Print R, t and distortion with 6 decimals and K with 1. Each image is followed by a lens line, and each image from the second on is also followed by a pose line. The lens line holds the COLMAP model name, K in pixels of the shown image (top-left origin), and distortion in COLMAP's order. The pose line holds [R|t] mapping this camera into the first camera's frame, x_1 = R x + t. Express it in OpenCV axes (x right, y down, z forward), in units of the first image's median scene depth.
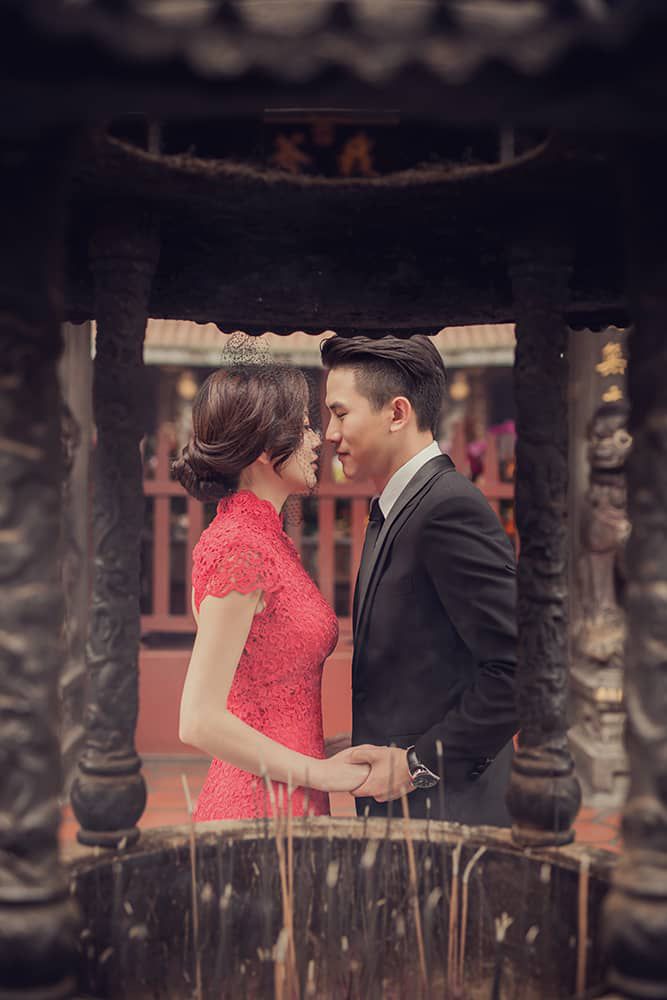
lens RADIAL K [[1434.9, 0, 333.5], [0, 1434.9, 440.8], [0, 0, 1]] dist [0.008163, -0.002032]
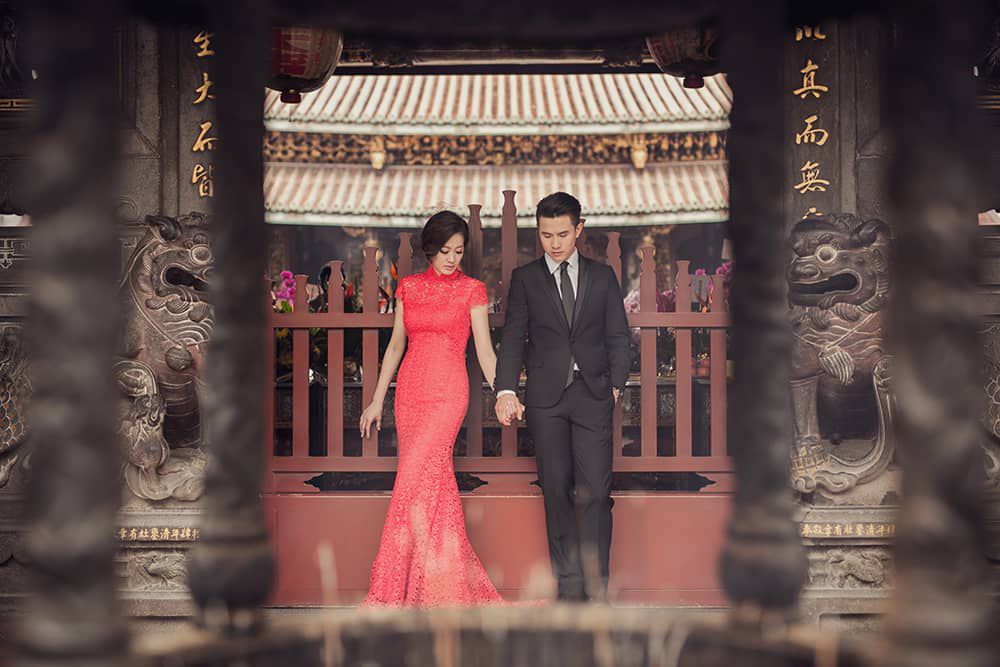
lens RADIAL K [[1373.6, 0, 500.0], [0, 1373.6, 333.5], [0, 0, 1]] dist [0.019211, -0.006392]
pose [[0.999727, -0.015240, -0.017726, 0.005300], [0.015026, 0.999813, -0.012141, 0.057919], [0.017908, 0.011872, 0.999769, 0.101854]]
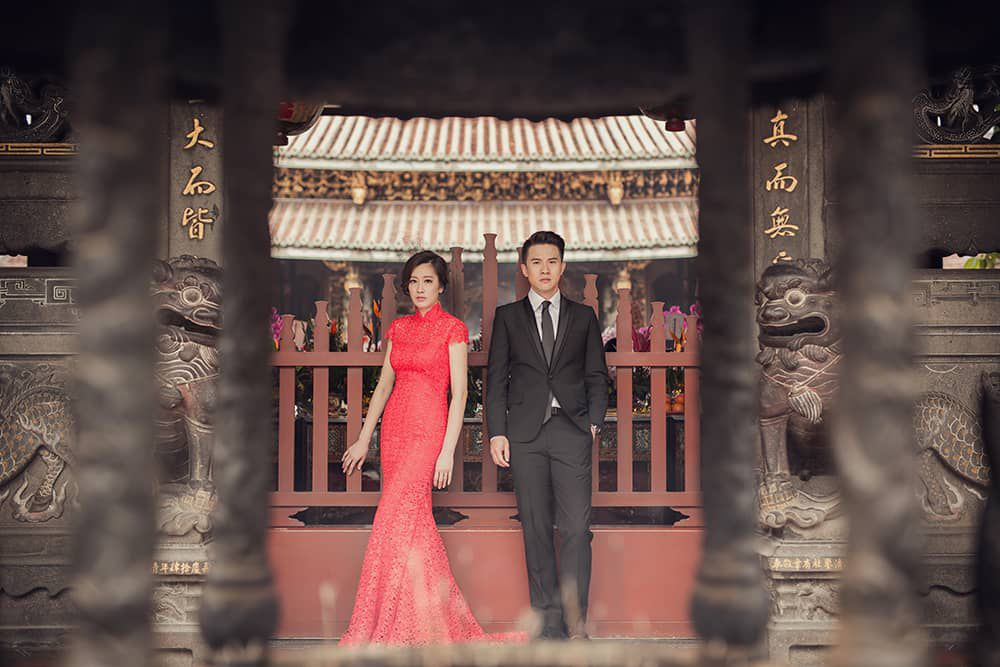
lens RADIAL K [[1373.6, 0, 500.0], [0, 1373.6, 333.5], [0, 0, 1]] dist [0.019211, -0.006392]
pose [[0.999917, -0.012858, -0.000003, 0.002372], [0.012852, 0.999445, -0.030744, 0.048606], [0.000399, 0.030741, 0.999527, 0.069775]]
